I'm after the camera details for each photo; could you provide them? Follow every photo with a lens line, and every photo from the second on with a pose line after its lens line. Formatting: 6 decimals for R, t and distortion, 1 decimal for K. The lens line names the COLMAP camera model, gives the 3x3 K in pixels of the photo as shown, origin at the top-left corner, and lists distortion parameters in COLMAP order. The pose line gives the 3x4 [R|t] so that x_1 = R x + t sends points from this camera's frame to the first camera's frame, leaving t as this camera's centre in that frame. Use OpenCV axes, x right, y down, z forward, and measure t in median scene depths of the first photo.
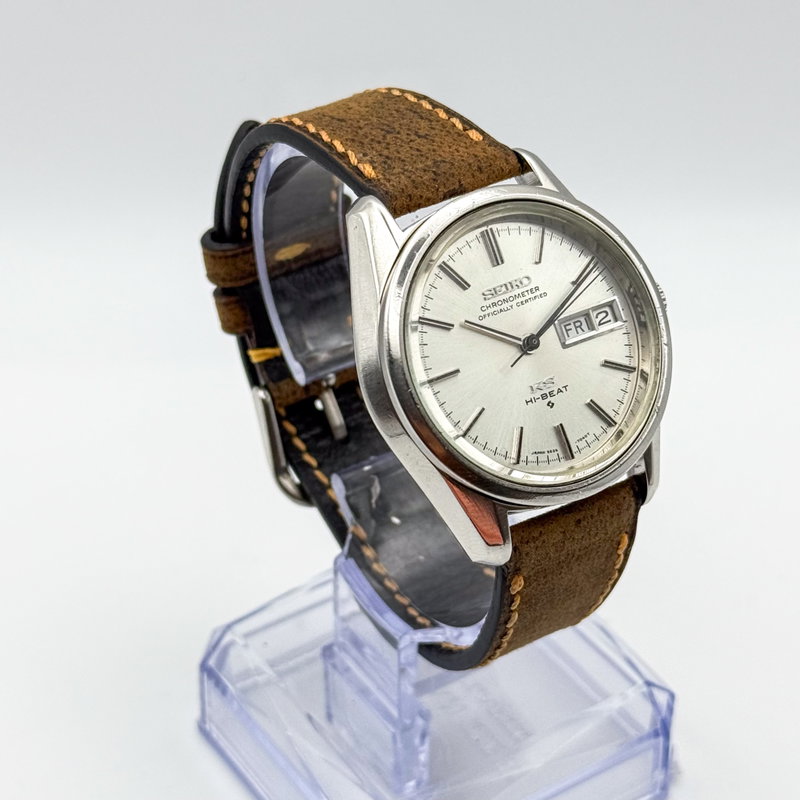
lens RADIAL K [[2003.2, 0, 400.5], [0, 2003.2, 460.3], [0, 0, 1]] dist [-0.022873, -0.486750]
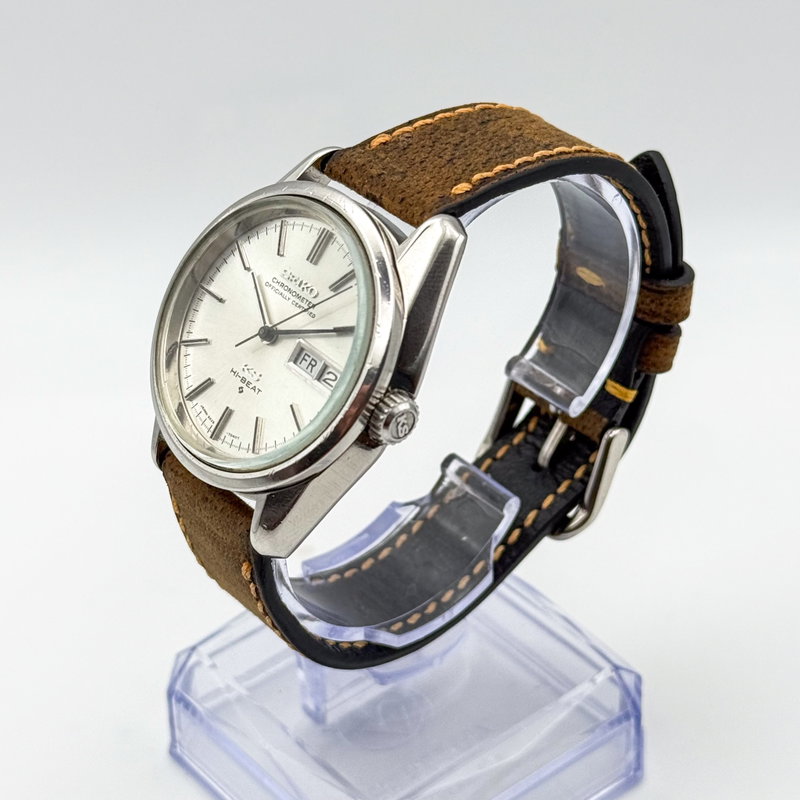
lens RADIAL K [[2003.2, 0, 400.5], [0, 2003.2, 460.3], [0, 0, 1]] dist [-0.022873, -0.486750]
pose [[0.111973, 0.608626, -0.785517, 0.895665], [-0.589999, 0.676794, 0.440284, -0.494312], [0.799602, 0.414155, 0.434871, 0.626720]]
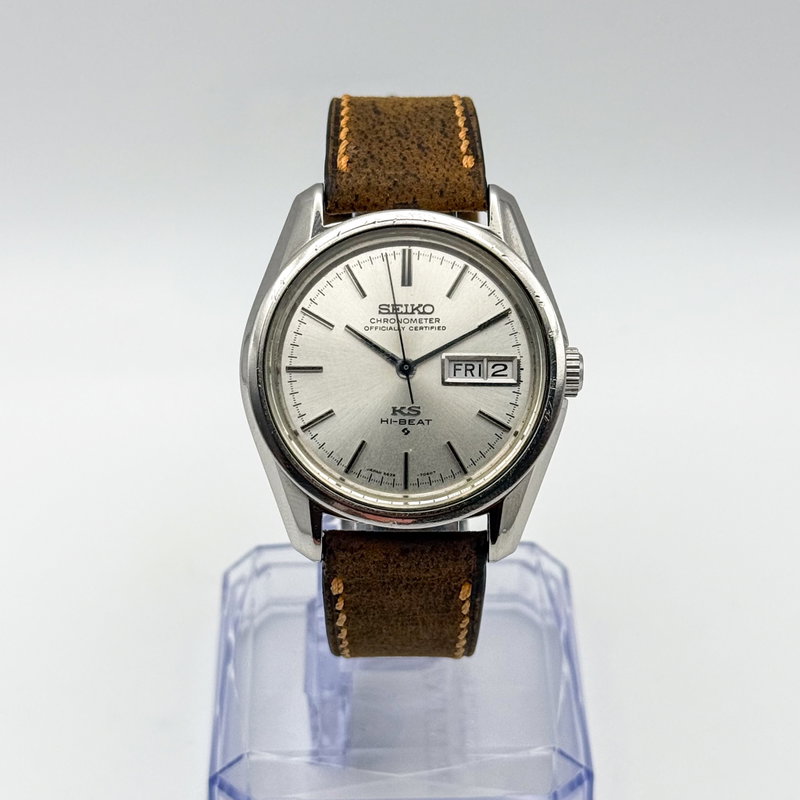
lens RADIAL K [[2003.2, 0, 400.5], [0, 2003.2, 460.3], [0, 0, 1]] dist [-0.022873, -0.486750]
pose [[0.849330, 0.343484, -0.400821, 0.478541], [-0.332394, 0.937889, 0.099390, -0.112725], [0.410064, 0.048816, 0.910749, 0.072153]]
